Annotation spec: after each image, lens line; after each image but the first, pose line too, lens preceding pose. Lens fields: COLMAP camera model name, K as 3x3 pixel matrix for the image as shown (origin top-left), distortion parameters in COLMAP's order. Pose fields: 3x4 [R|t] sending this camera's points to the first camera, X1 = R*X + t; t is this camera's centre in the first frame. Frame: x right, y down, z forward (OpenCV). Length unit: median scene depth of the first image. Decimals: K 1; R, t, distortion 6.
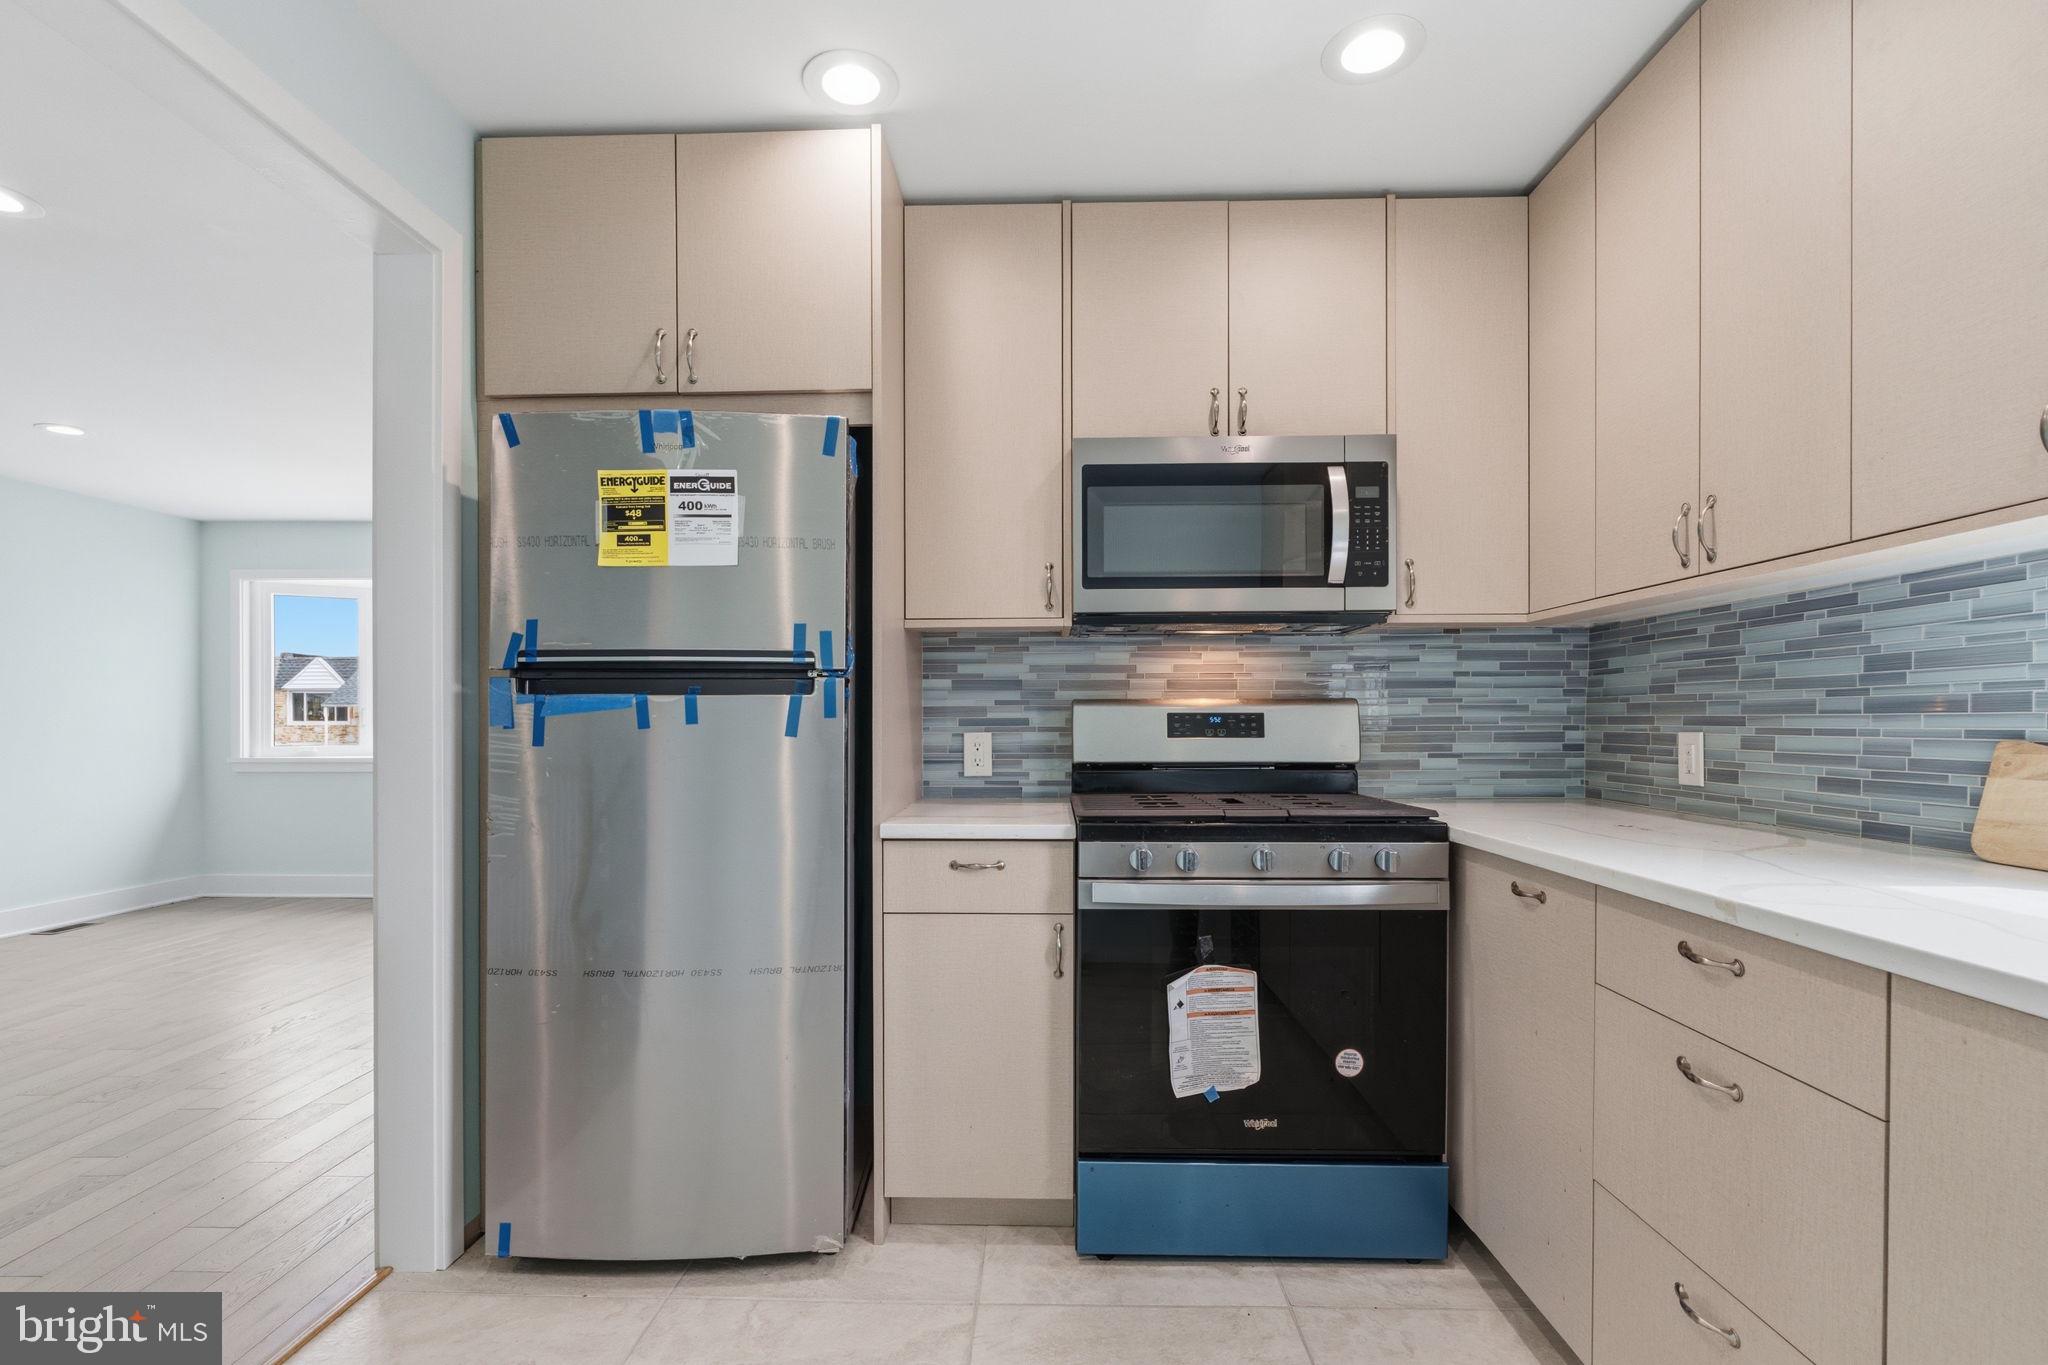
lens RADIAL K [[942.4, 0, 1028.2], [0, 942.4, 690.1], [0, 0, 1]] dist [-0.004059, 0.000695]
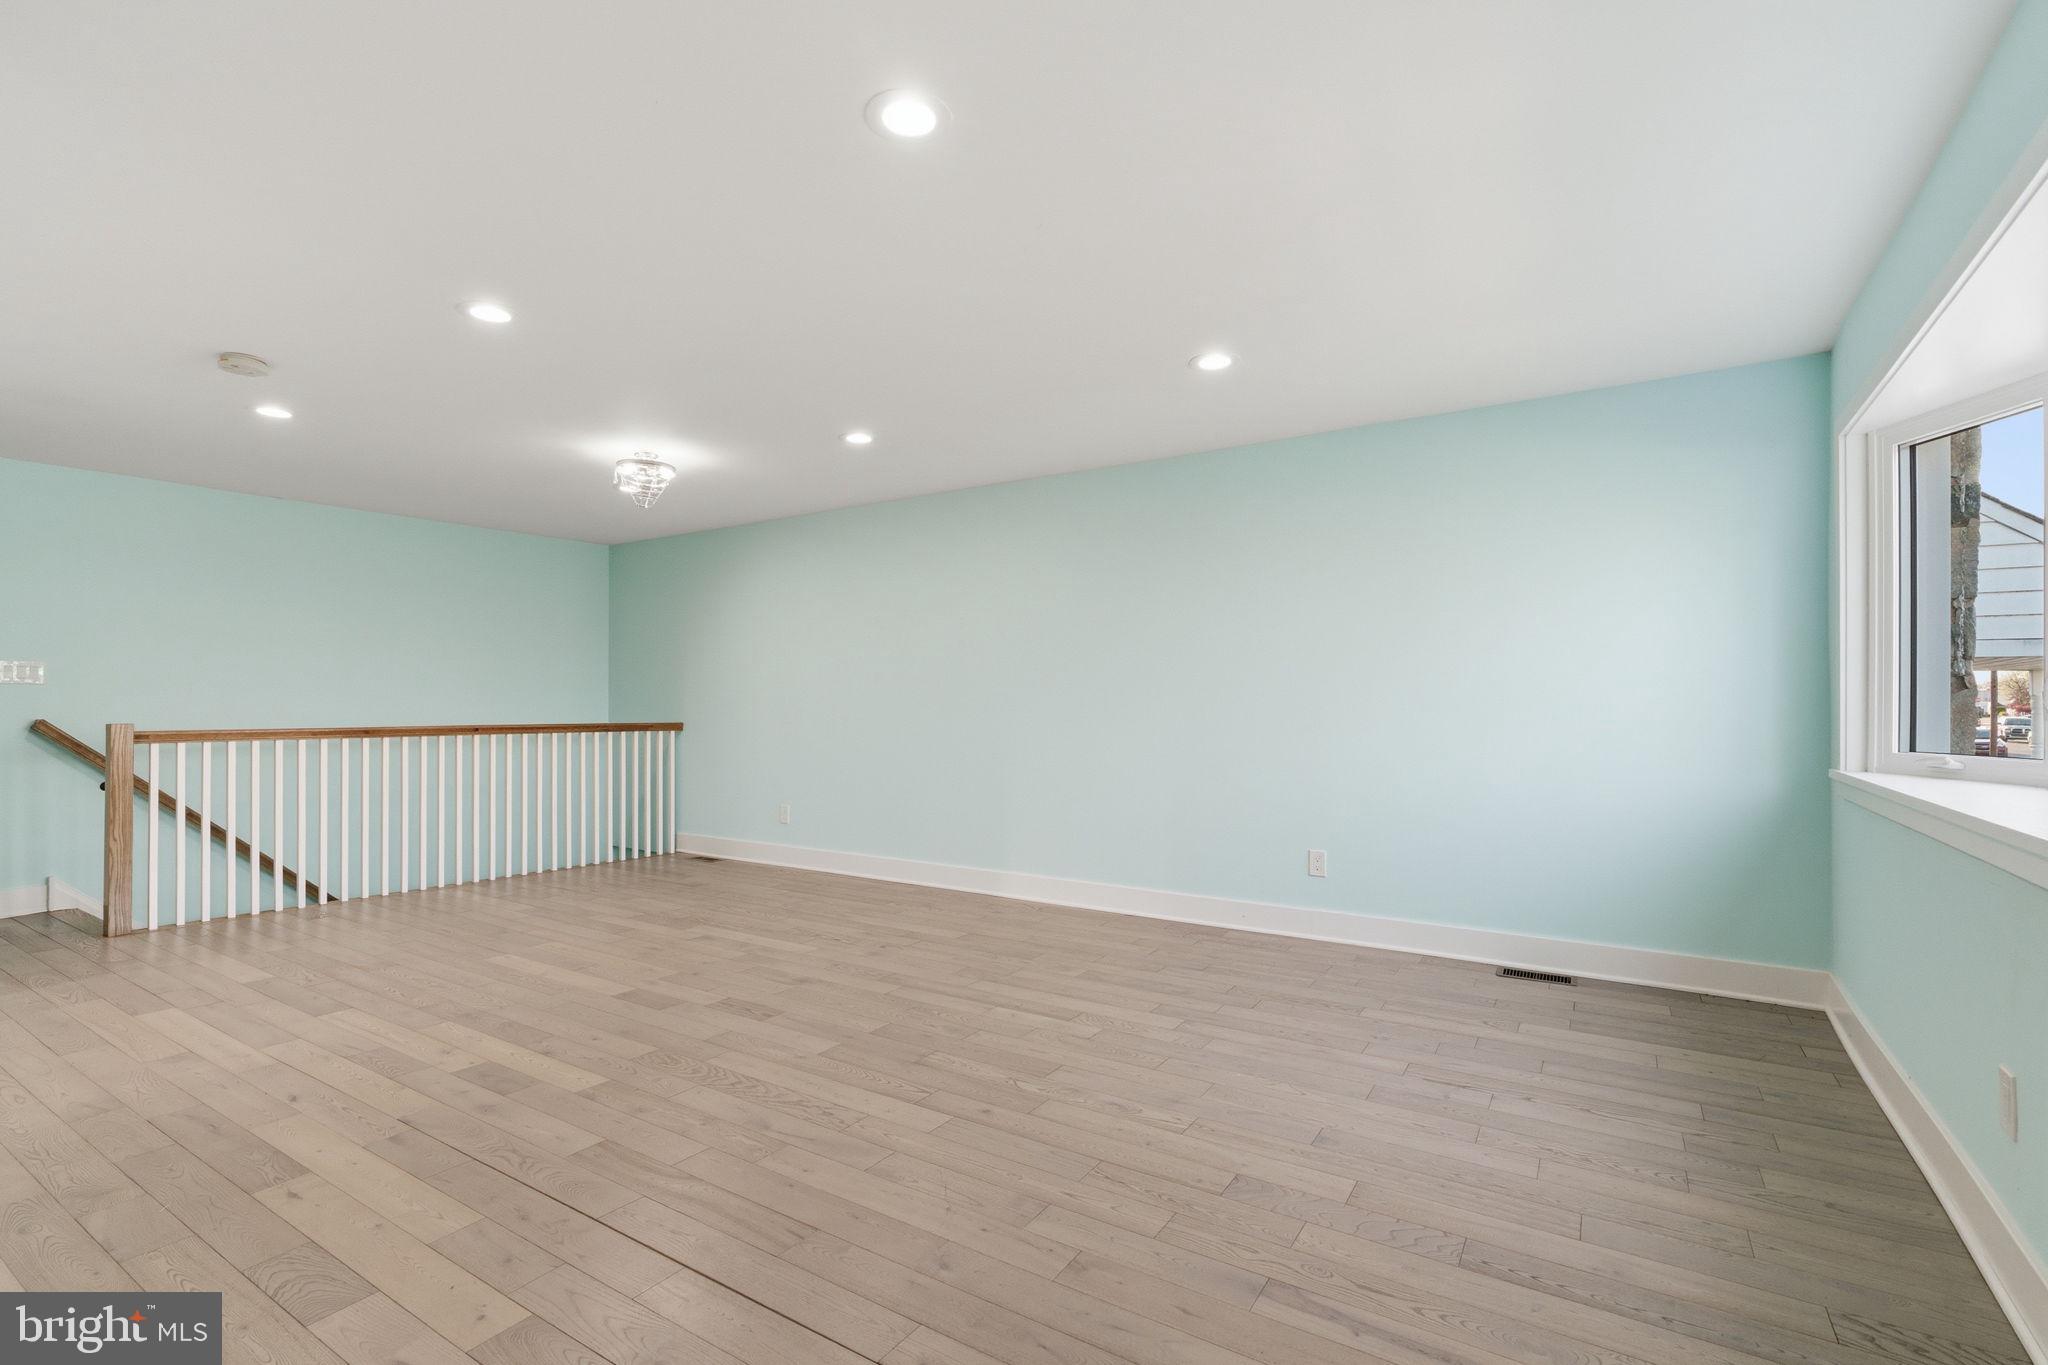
lens RADIAL K [[929.1, 0, 1027.0], [0, 929.1, 698.6], [0, 0, 1]] dist [-0.003801, 0.000781]
pose [[-0.531674, -0.003515, -0.846942, -0.399224], [0.028237, 0.999362, -0.021874, 0.081766], [0.846479, -0.035545, -0.531235, 2.436510]]
